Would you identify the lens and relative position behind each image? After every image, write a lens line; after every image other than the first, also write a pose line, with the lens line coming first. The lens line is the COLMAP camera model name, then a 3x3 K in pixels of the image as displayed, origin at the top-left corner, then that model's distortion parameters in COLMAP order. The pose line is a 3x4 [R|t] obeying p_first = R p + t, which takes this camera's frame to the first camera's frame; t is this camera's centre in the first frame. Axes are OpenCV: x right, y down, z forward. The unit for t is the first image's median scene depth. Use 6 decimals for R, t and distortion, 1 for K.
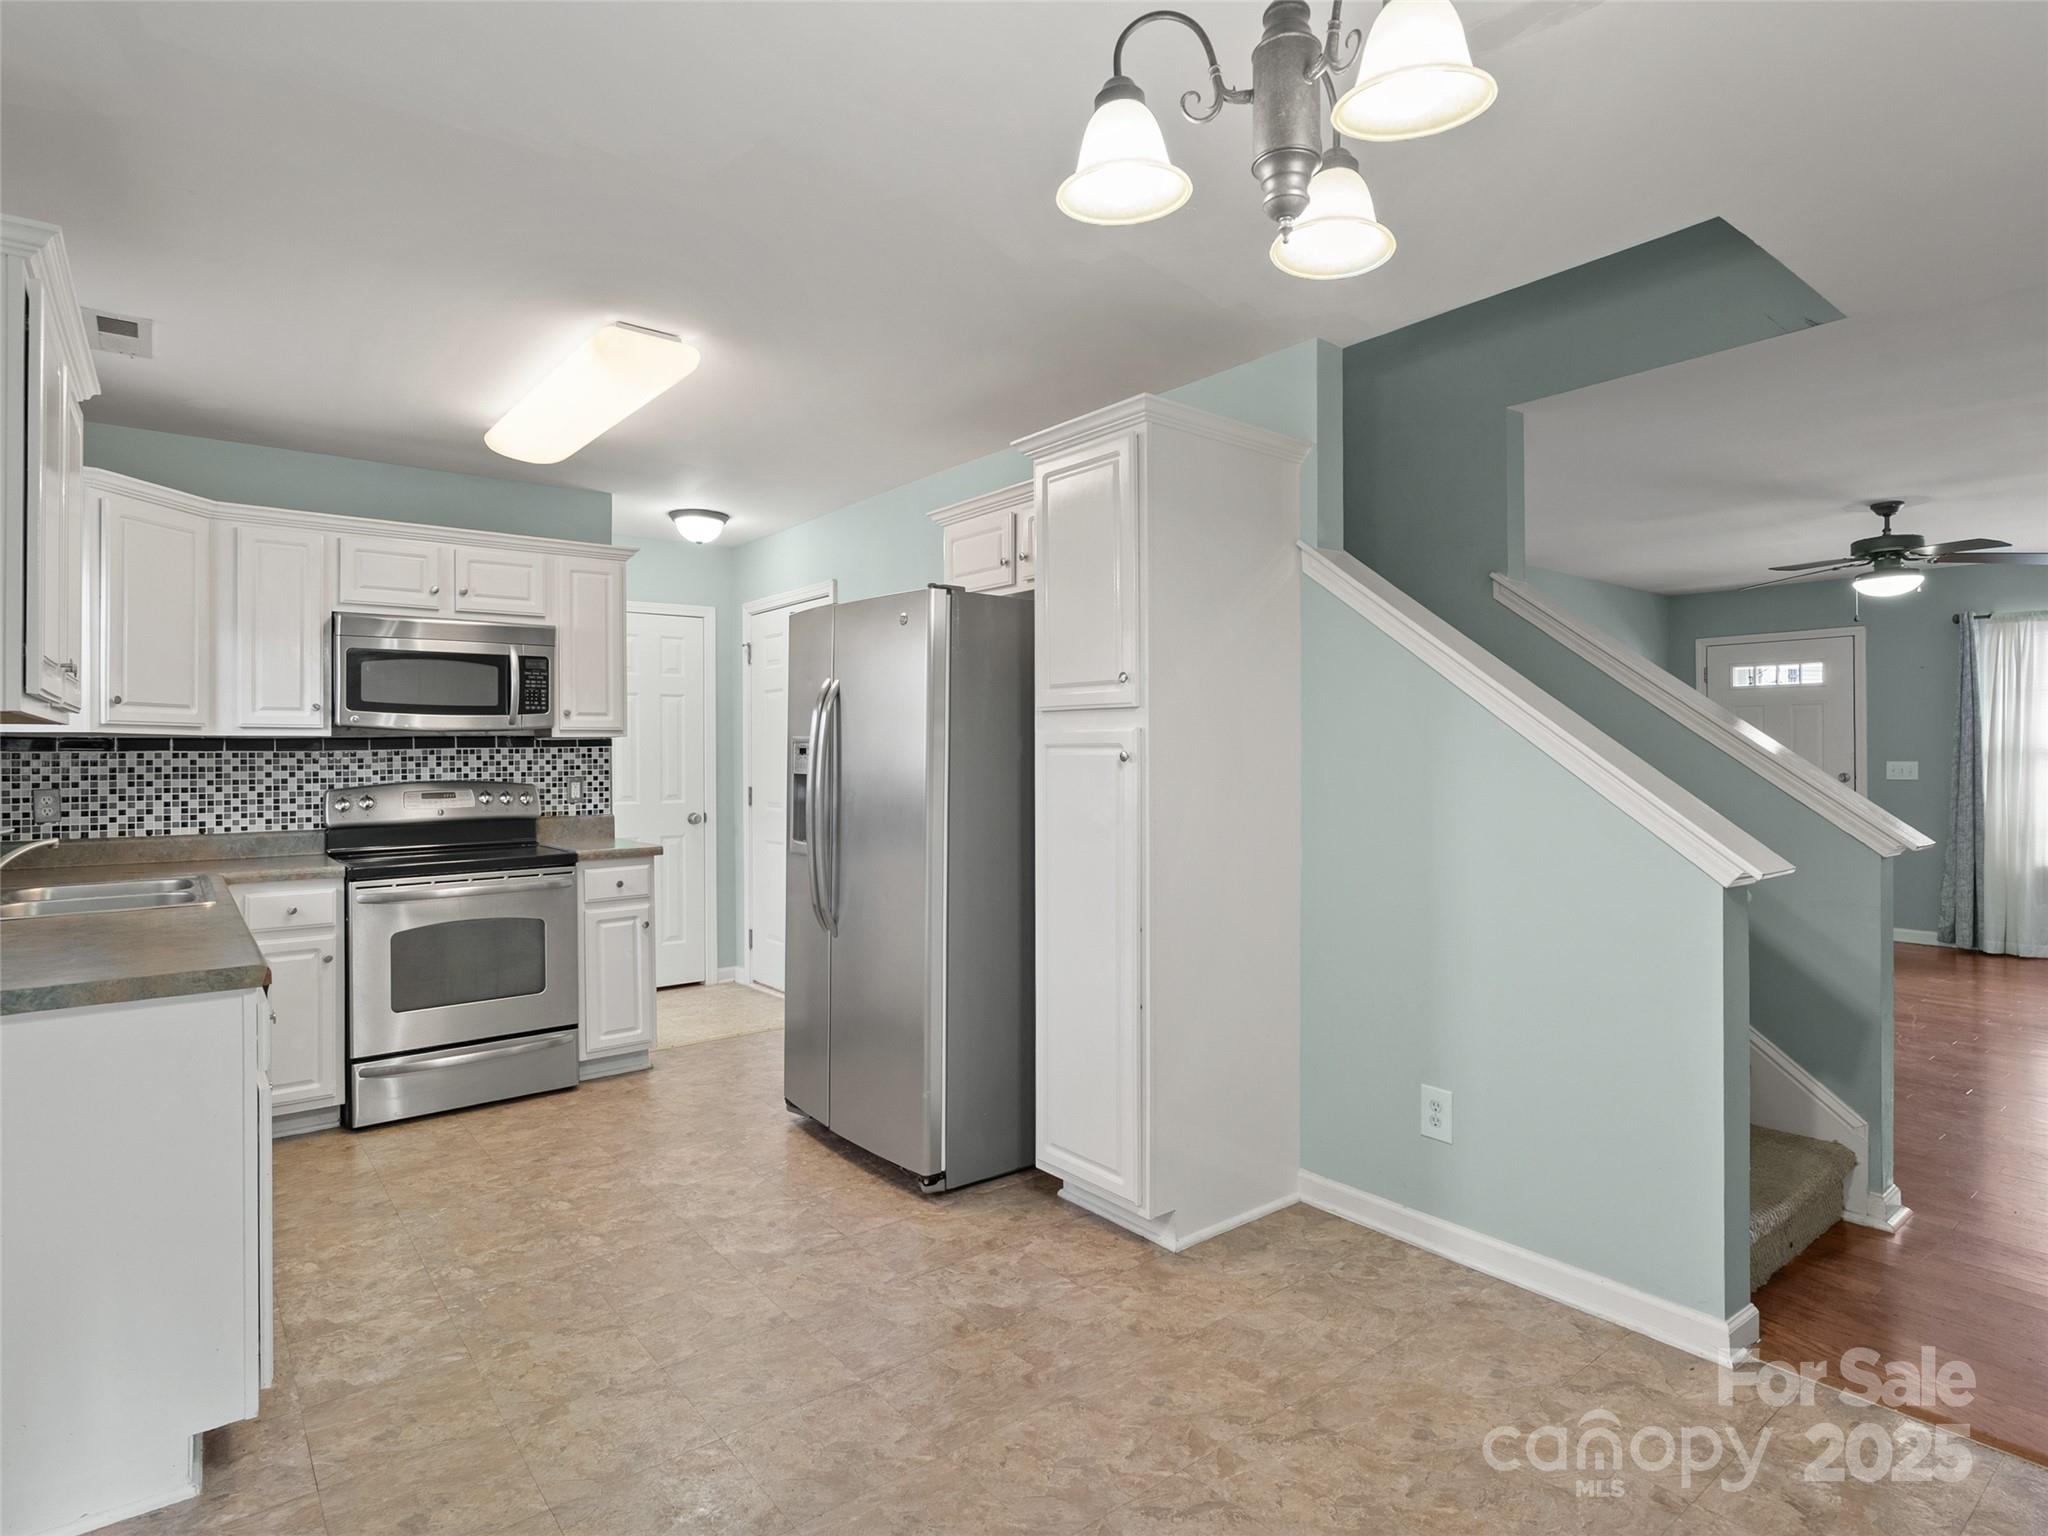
lens RADIAL K [[1100.8, 0, 1025.5], [0, 1100.8, 745.3], [0, 0, 1]] dist [0.000510, 0.001661]
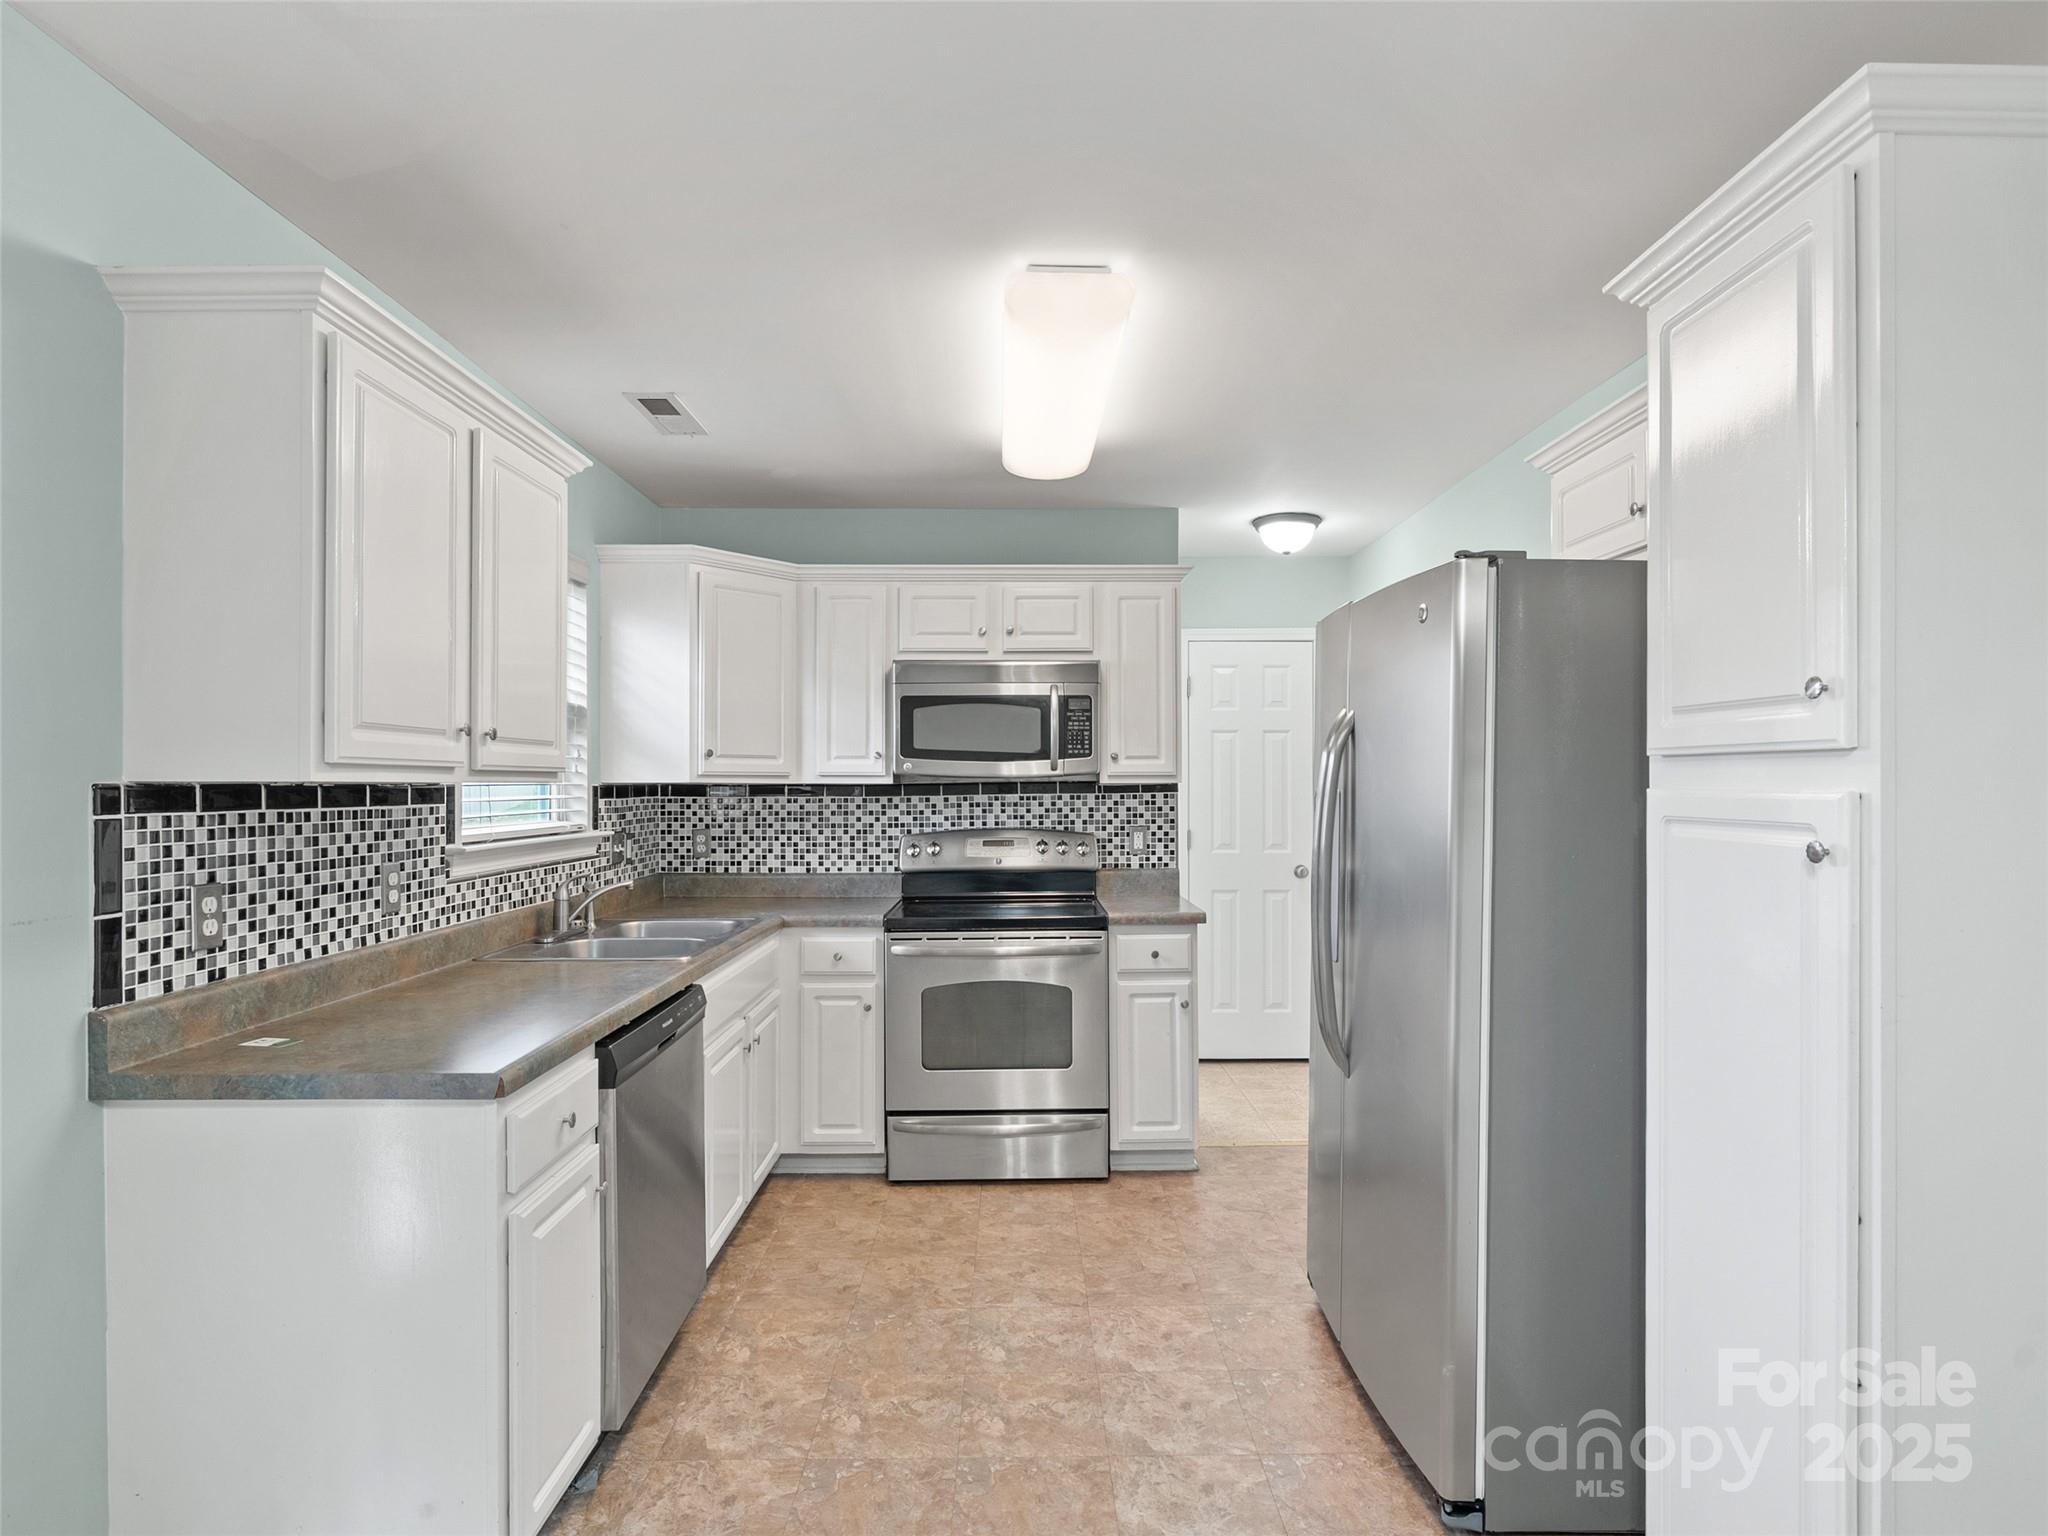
lens RADIAL K [[1071.9, 0, 1027.9], [0, 1071.9, 781.0], [0, 0, 1]] dist [-0.016764, 0.012722]
pose [[0.791787, 0.003534, -0.610787, 0.069042], [0.000426, 0.999980, 0.006337, -0.016464], [0.610797, -0.005278, 0.791769, 0.288153]]
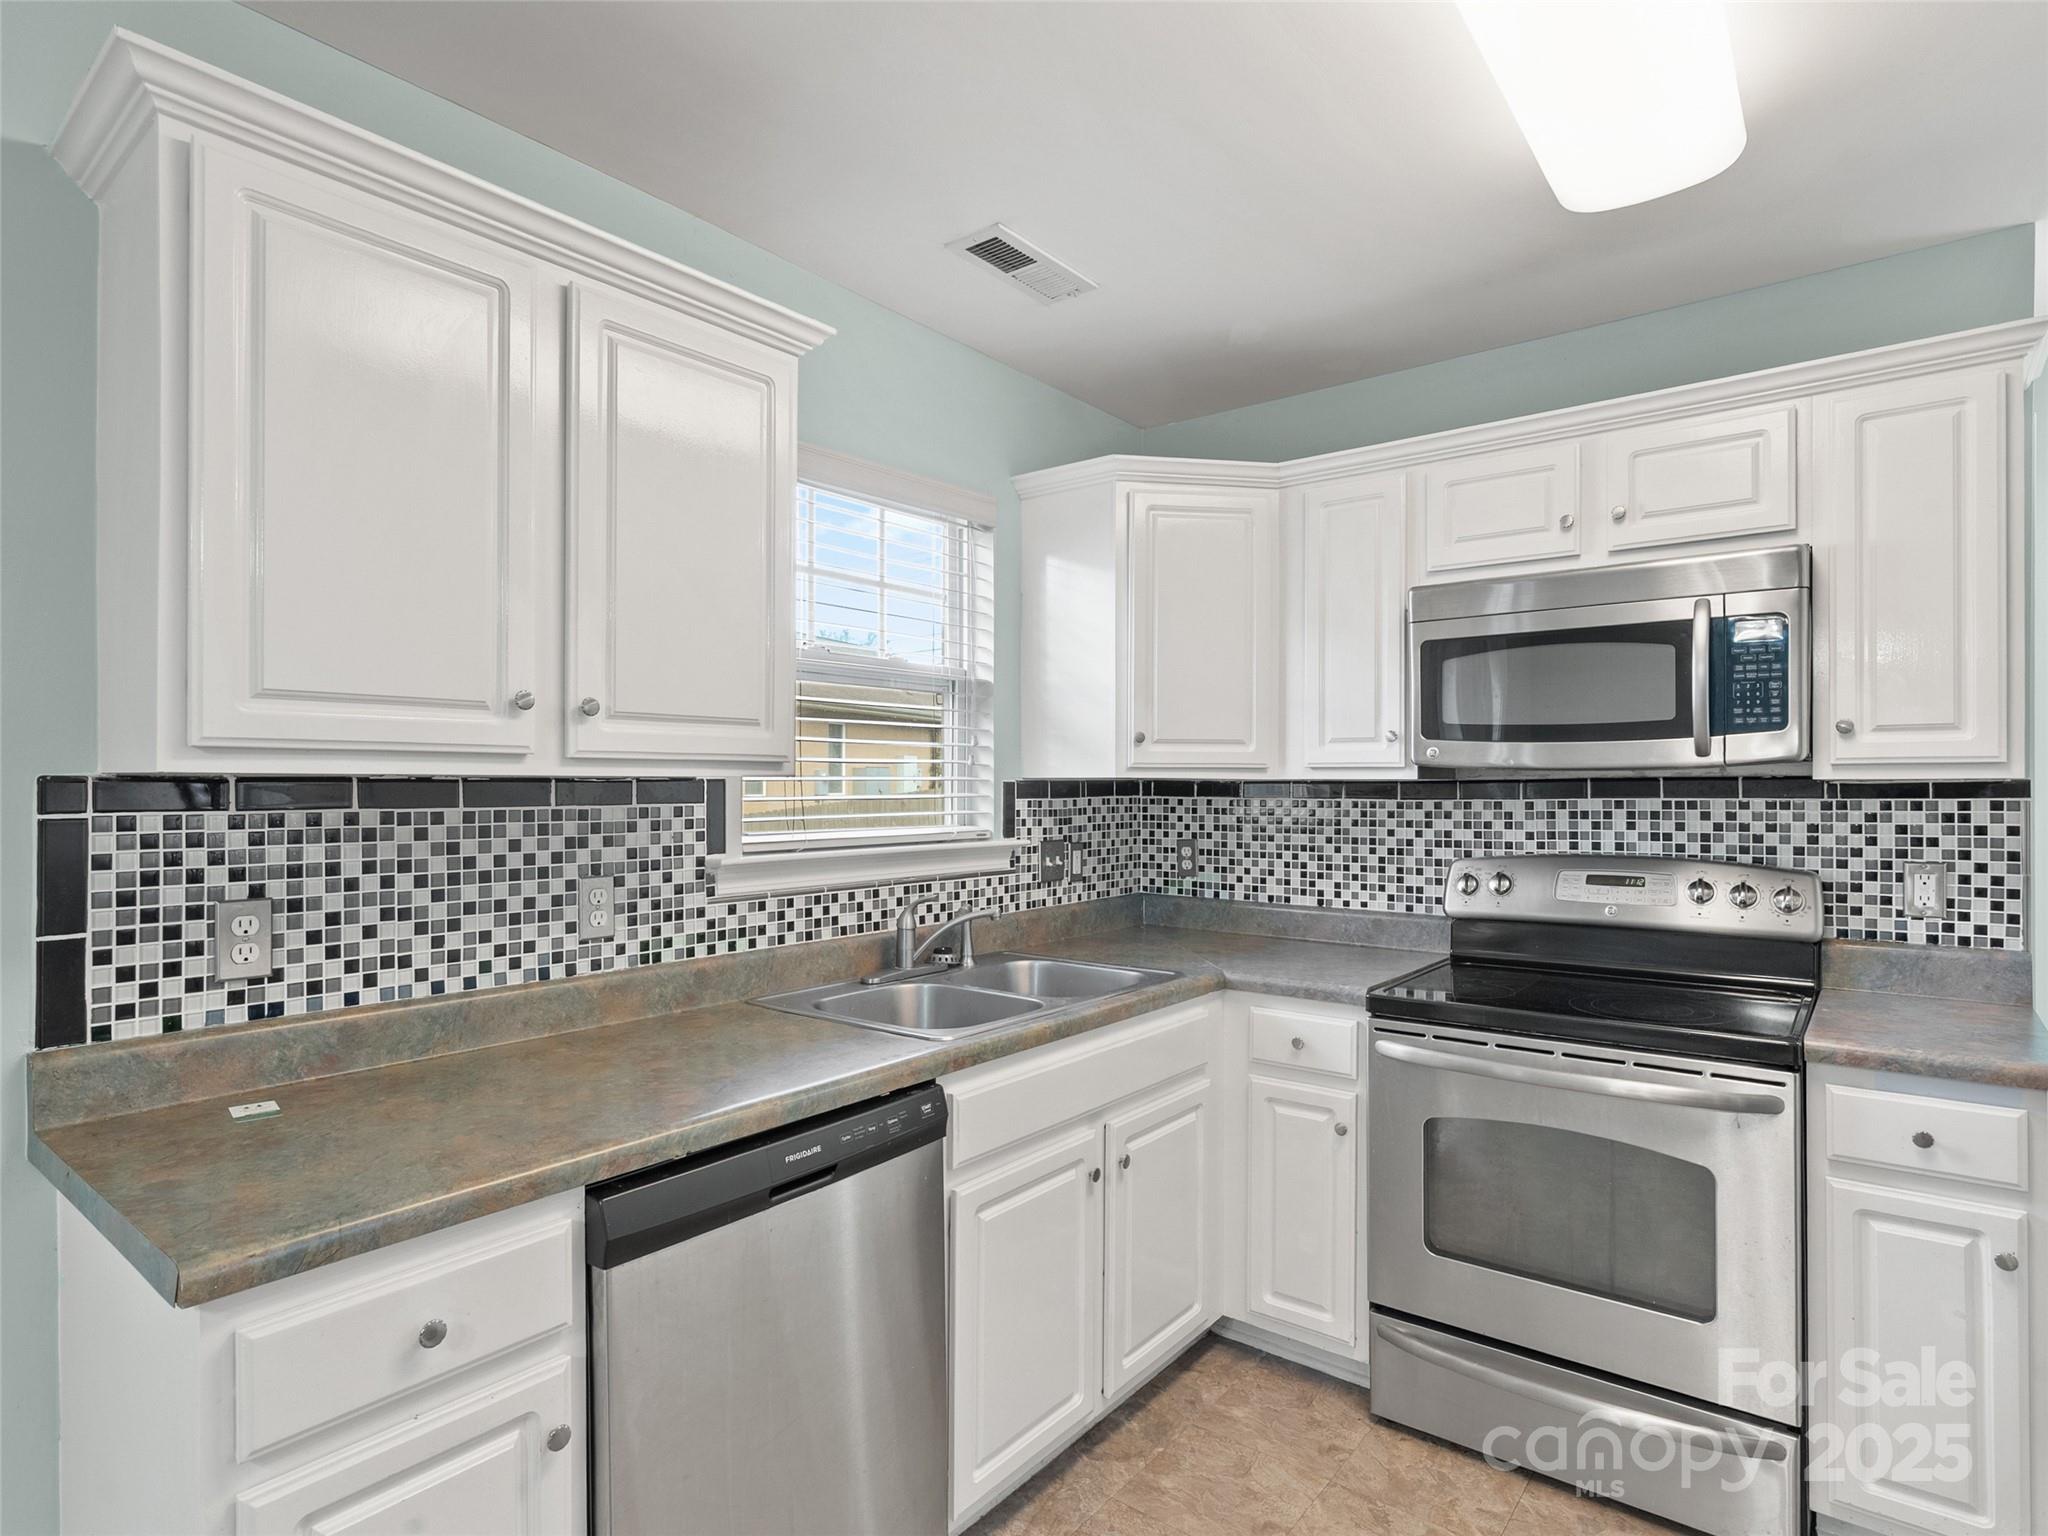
lens RADIAL K [[1091.9, 0, 1029.0], [0, 1091.9, 782.6], [0, 0, 1]] dist [-0.013917, 0.010281]
pose [[0.233446, 0.006934, -0.972345, -0.055774], [0.003843, 0.999960, 0.008053, -0.012391], [0.972362, -0.005617, 0.233410, 0.611903]]
